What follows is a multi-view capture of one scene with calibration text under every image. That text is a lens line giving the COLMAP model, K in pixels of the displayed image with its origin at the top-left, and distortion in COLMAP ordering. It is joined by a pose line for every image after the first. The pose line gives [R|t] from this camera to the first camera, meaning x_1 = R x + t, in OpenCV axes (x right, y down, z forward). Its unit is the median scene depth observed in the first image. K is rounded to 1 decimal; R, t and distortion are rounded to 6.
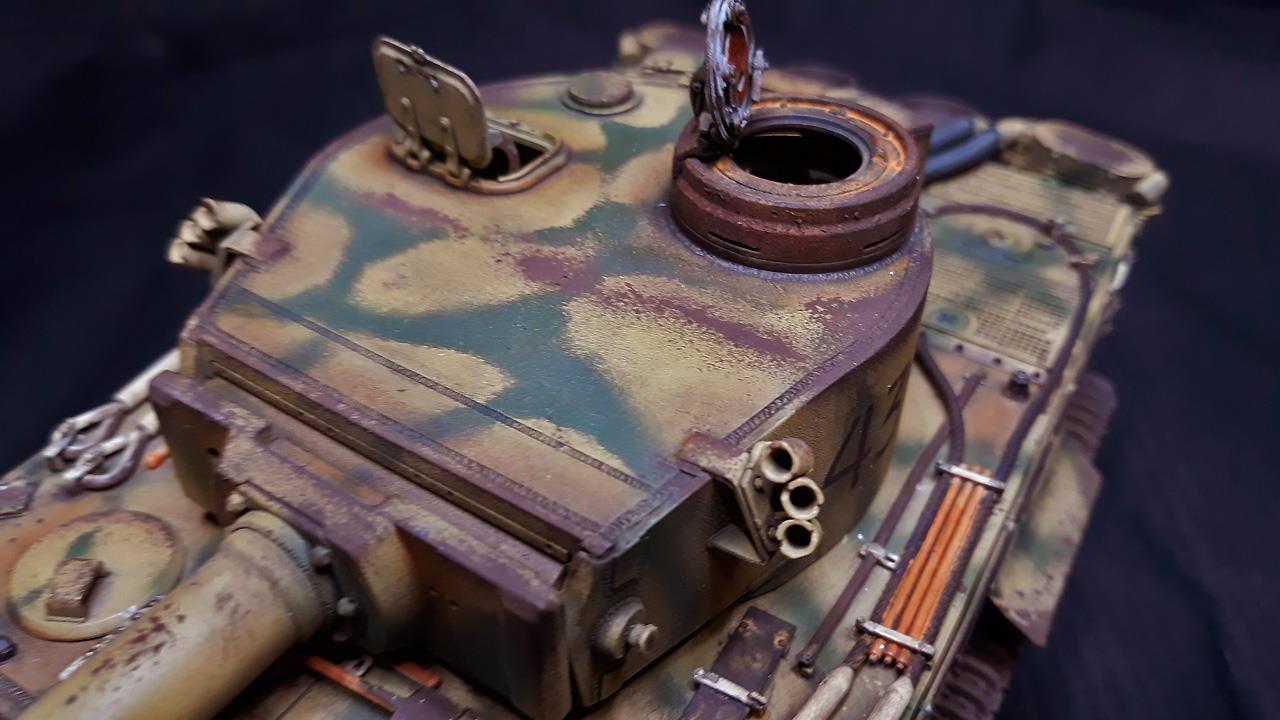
lens RADIAL K [[1126.6, 0, 659.3], [0, 1126.6, 354.3], [0, 0, 1]] dist [0.080488, -0.480941]
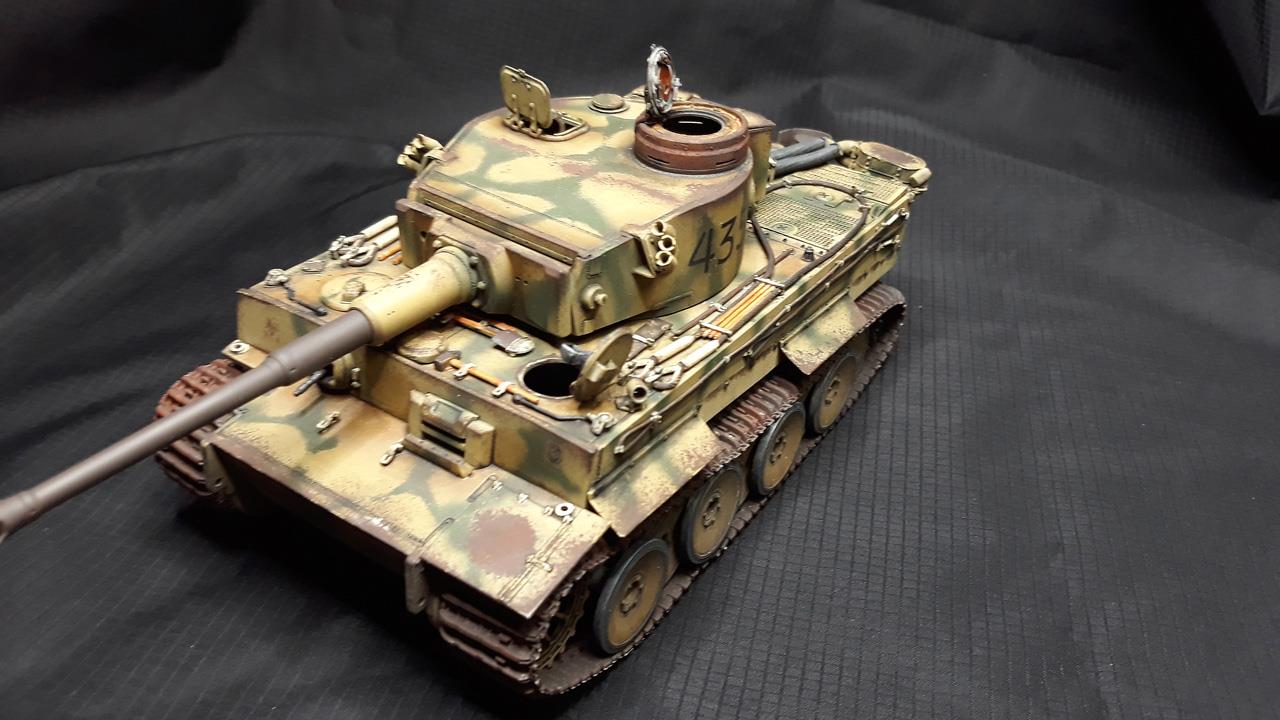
lens RADIAL K [[1126.6, 0, 659.3], [0, 1126.6, 354.3], [0, 0, 1]] dist [0.080488, -0.480941]
pose [[0.997610, 0.051316, -0.046276, 0.183045], [-0.055393, 0.994253, -0.091610, 0.464771], [0.041309, 0.093954, 0.994719, -1.124497]]
